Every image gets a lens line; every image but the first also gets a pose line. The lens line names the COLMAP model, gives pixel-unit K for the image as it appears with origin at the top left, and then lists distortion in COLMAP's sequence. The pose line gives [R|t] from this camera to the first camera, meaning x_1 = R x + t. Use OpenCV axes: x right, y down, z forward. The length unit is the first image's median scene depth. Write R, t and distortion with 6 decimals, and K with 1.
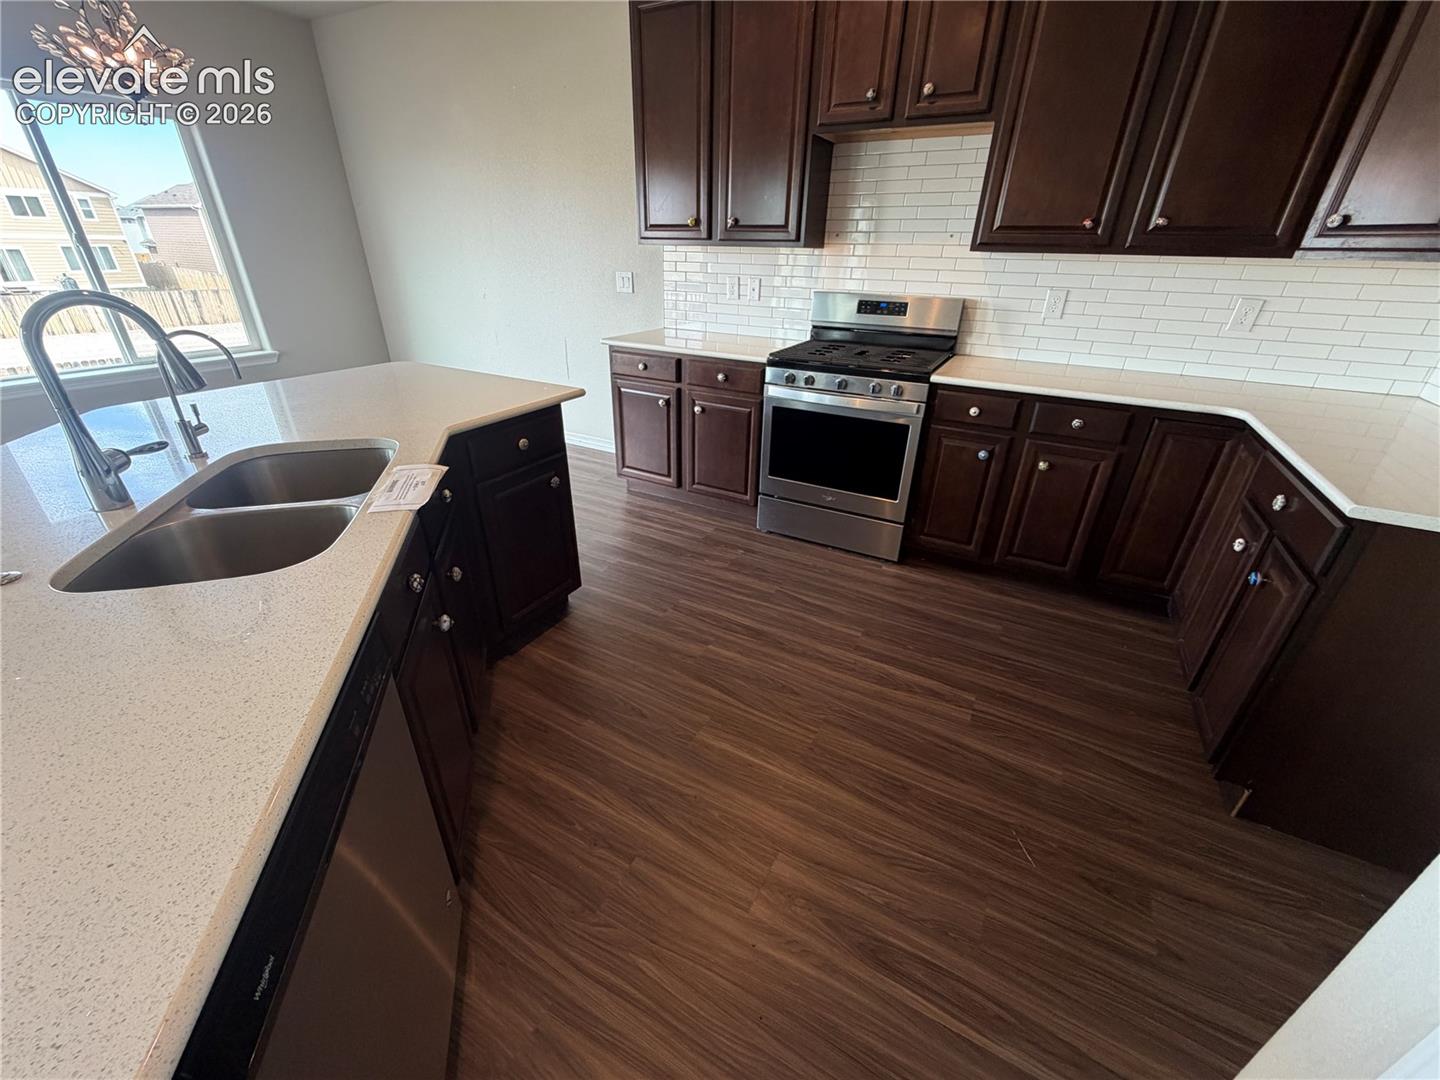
lens RADIAL K [[575.4, 0, 717.1], [0, 575.4, 543.5], [0, 0, 1]] dist [0.000034, 0.000467]
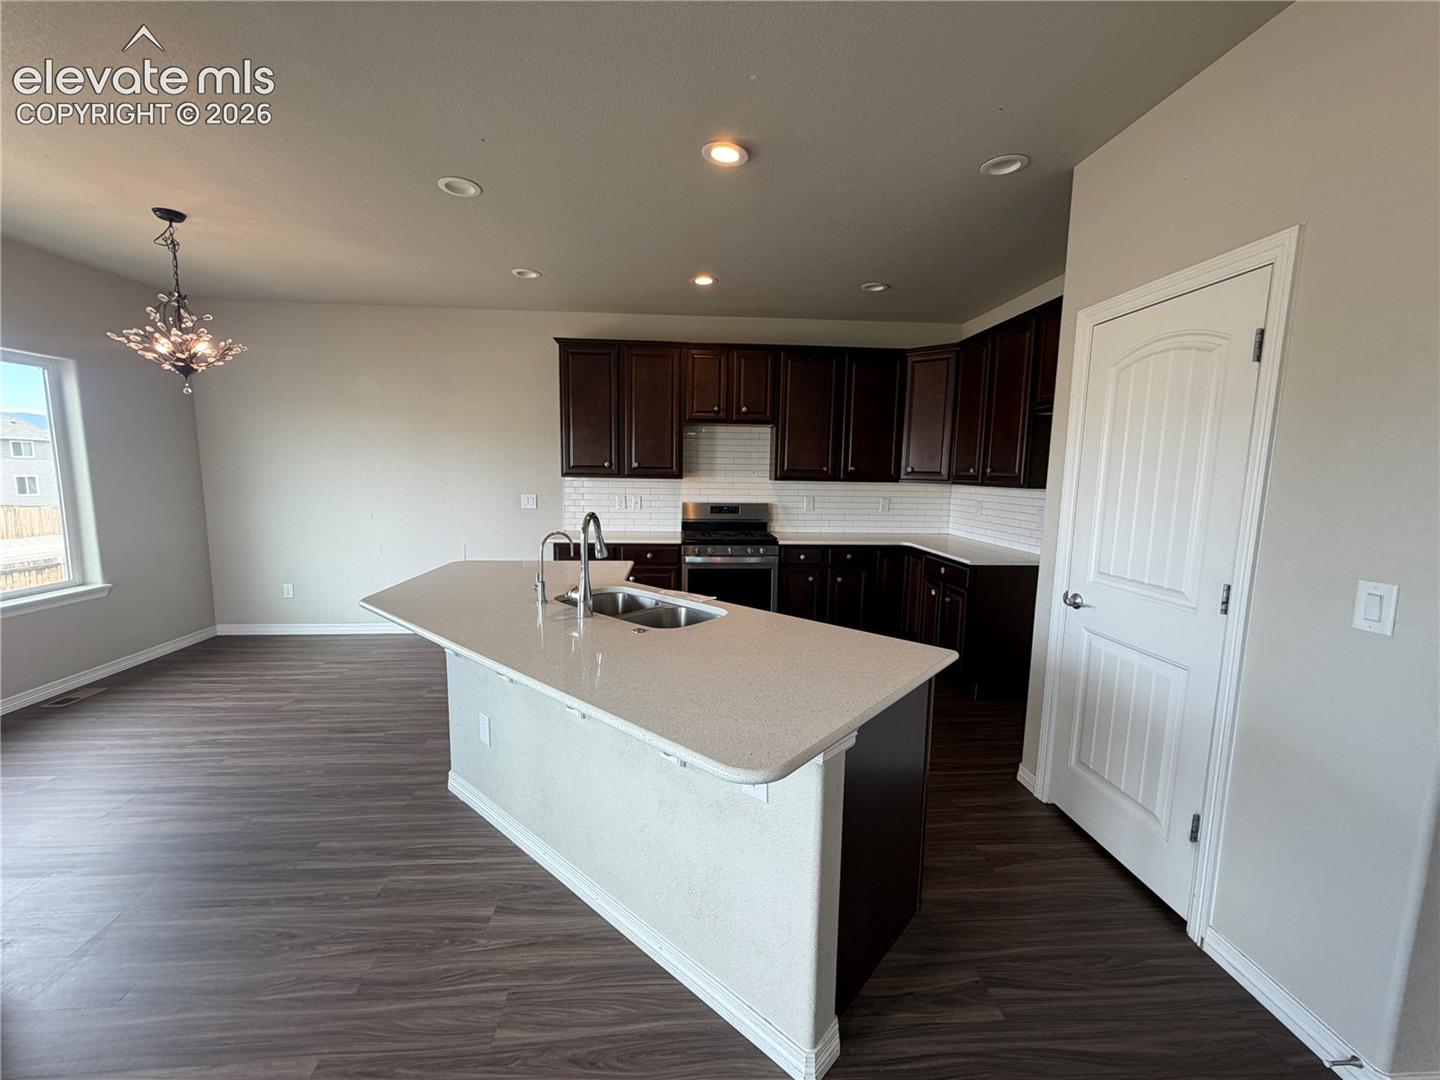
lens RADIAL K [[575.4, 0, 715.6], [0, 575.4, 540.2], [0, 0, 1]] dist [0.000034, 0.000467]
pose [[0.837159, -0.070373, 0.542414, -0.856152], [0.249657, 0.931520, -0.264464, 0.155995], [-0.486659, 0.356815, 0.797399, -0.411190]]
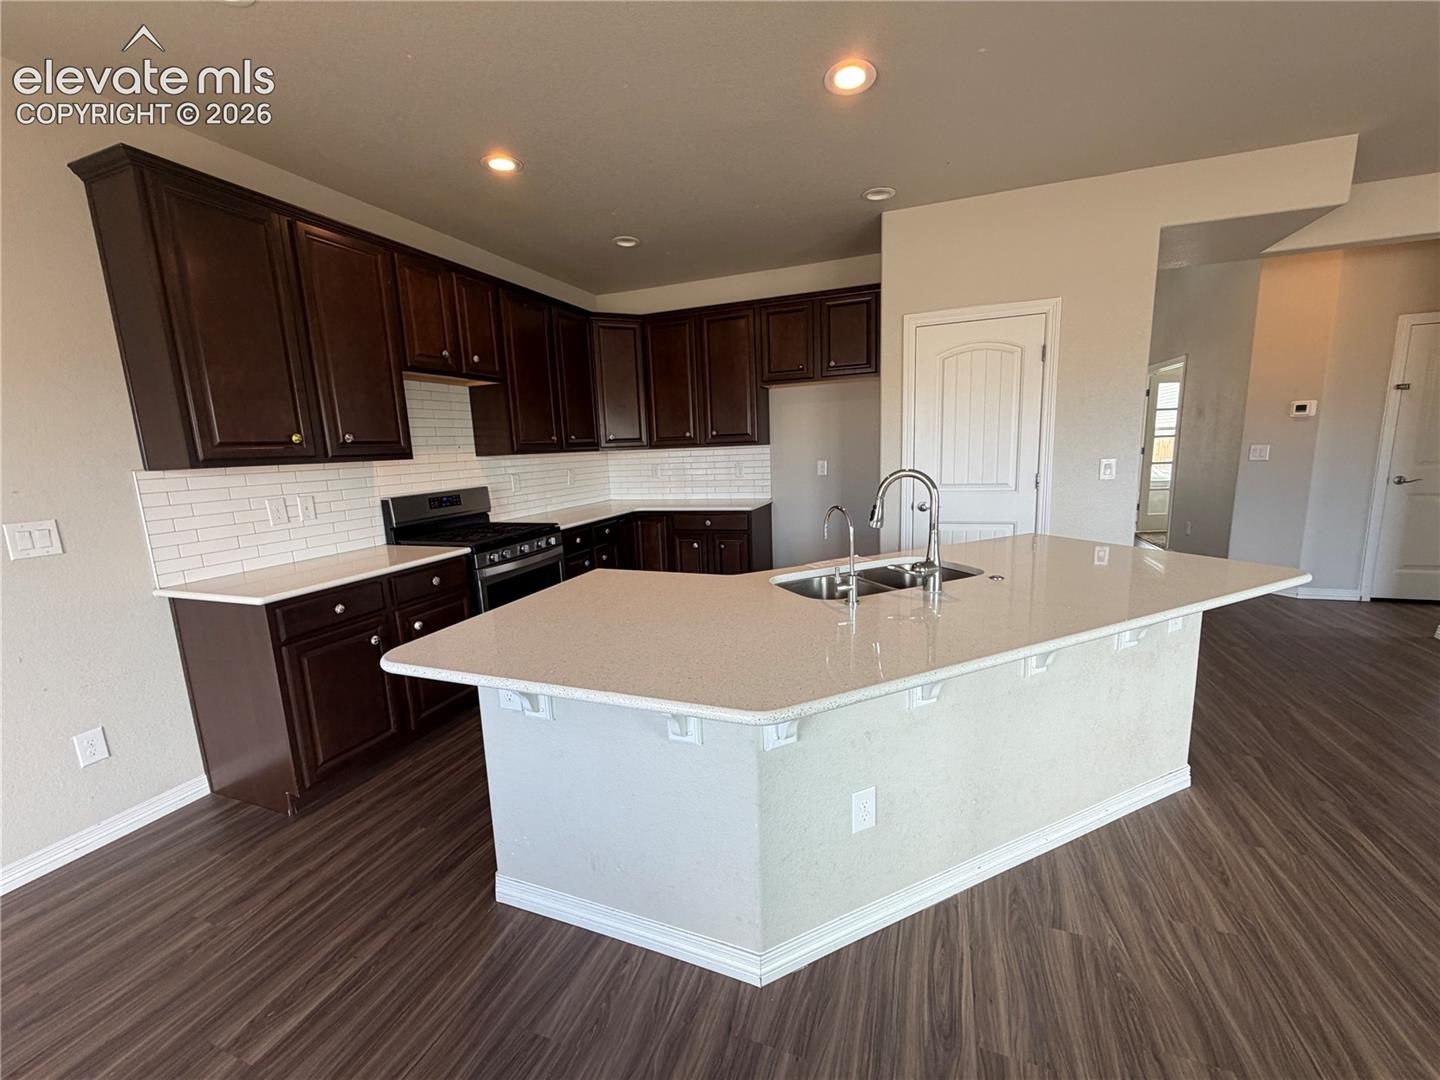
lens RADIAL K [[575.4, 0, 717.7], [0, 575.4, 542.2], [0, 0, 1]] dist [0.000034, 0.000467]
pose [[-0.151949, -0.176972, 0.972416, -1.258310], [0.486758, 0.842863, 0.229454, -0.424661], [-0.860220, 0.508196, -0.041930, 0.760016]]
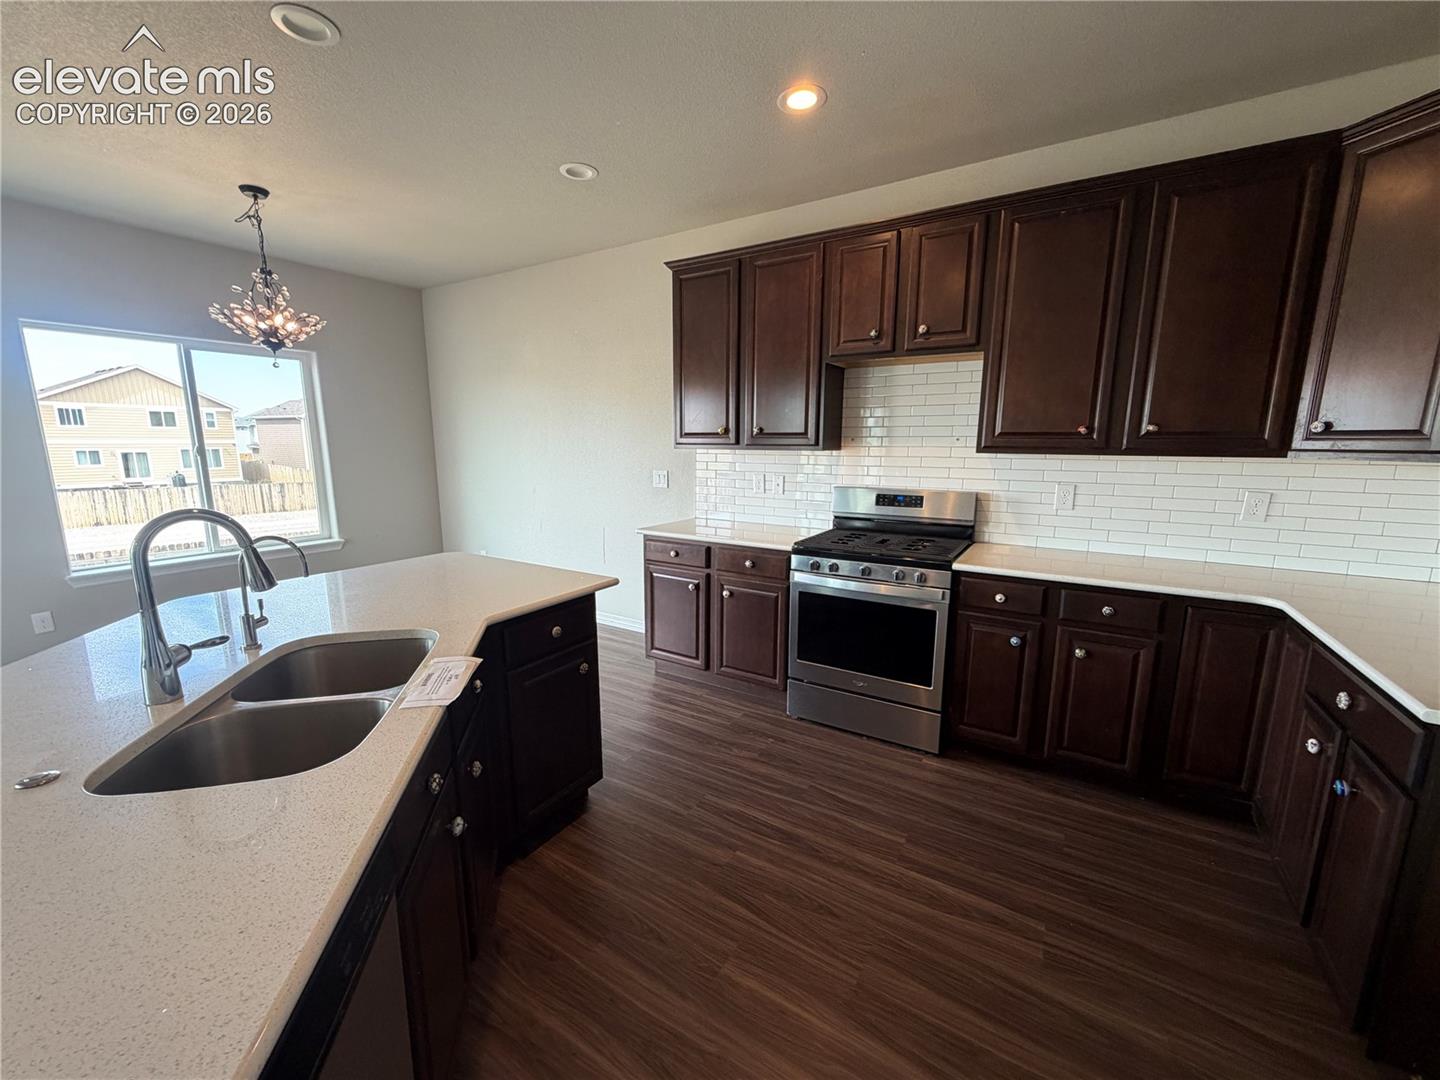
lens RADIAL K [[575.4, 0, 716.9], [0, 575.4, 545.1], [0, 0, 1]] dist [0.000034, 0.000467]
pose [[0.998714, -0.004917, -0.050469, 0.003350], [-0.010108, 0.956004, -0.293179, -0.018635], [0.049691, 0.293312, 0.954724, -0.014359]]
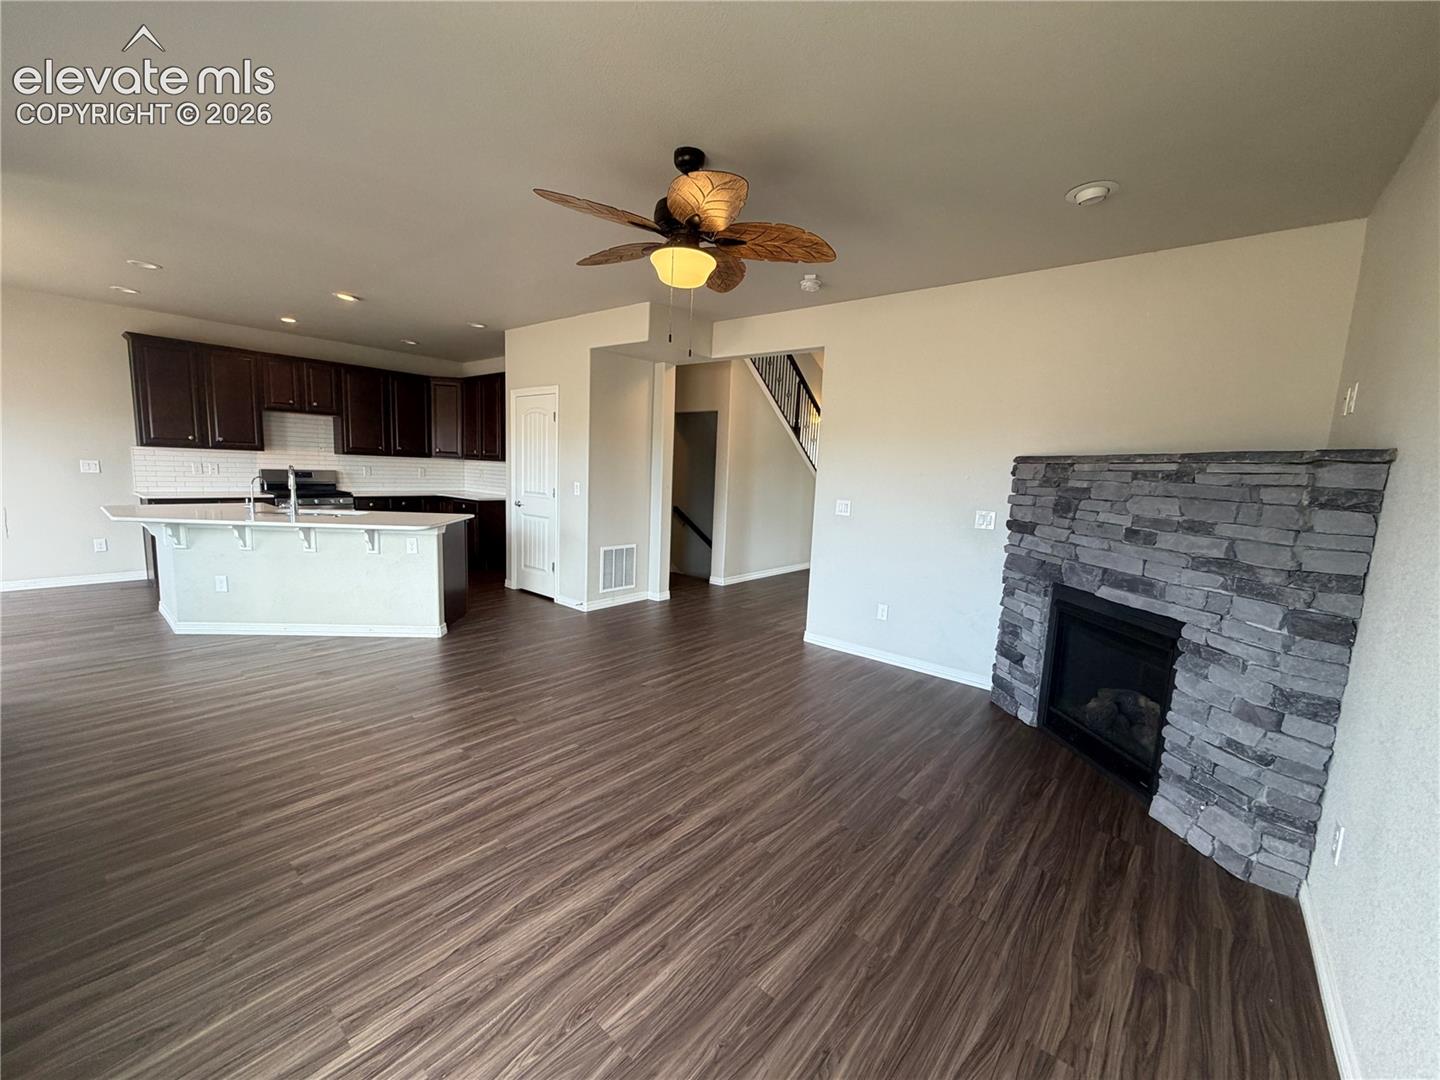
lens RADIAL K [[575.4, 0, 719.3], [0, 575.4, 539.9], [0, 0, 1]] dist [0.000034, 0.000467]
pose [[0.181350, -0.131690, 0.974561, -2.214563], [0.416081, 0.908199, 0.045296, 0.566967], [-0.891061, 0.397282, 0.219495, -1.211712]]
